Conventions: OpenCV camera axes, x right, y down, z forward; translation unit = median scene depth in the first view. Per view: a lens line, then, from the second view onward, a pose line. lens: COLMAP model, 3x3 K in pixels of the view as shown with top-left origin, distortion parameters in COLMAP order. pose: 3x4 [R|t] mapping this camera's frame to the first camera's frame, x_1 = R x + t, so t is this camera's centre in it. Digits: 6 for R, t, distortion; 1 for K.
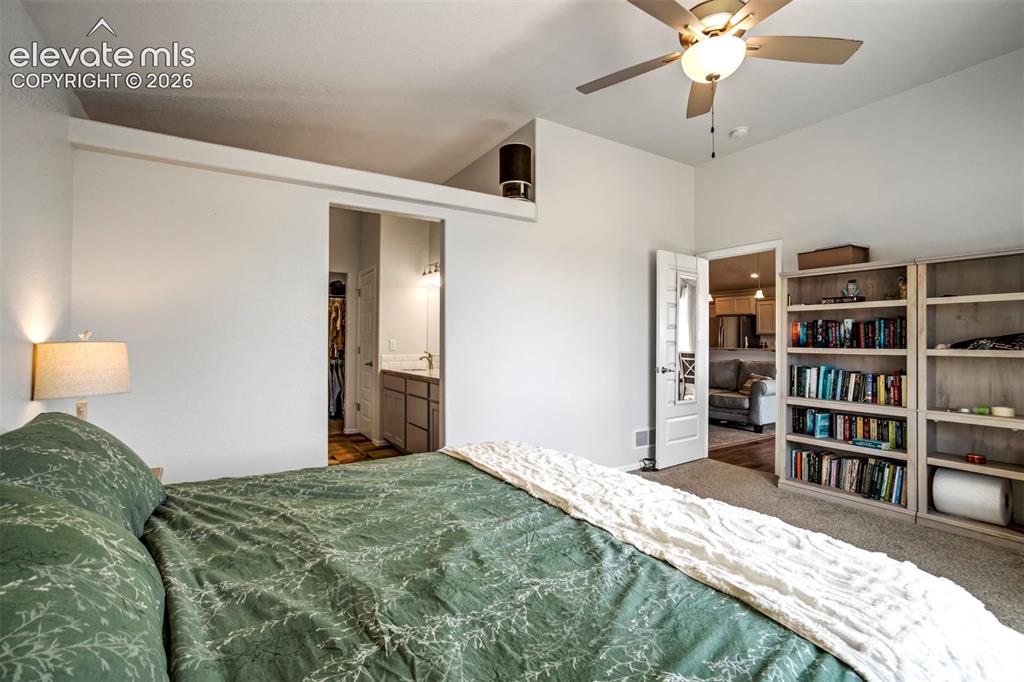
lens RADIAL K [[477.0, 0, 511.2], [0, 477.0, 334.8], [0, 0, 1]] dist [-0.043368, 0.024765]
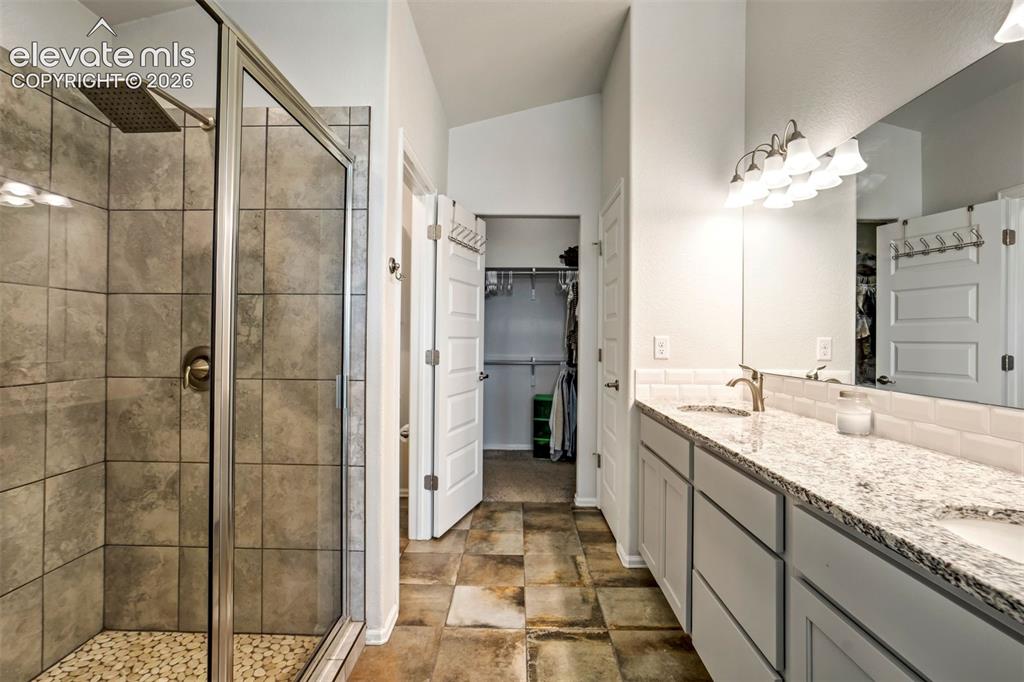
lens RADIAL K [[477.0, 0, 511.2], [0, 477.0, 334.8], [0, 0, 1]] dist [-0.043368, 0.024765]
pose [[0.839929, -0.001940, -0.542693, -0.127247], [0.001424, 0.999998, -0.001371, 0.010449], [0.542694, 0.000379, 0.839930, 0.559305]]
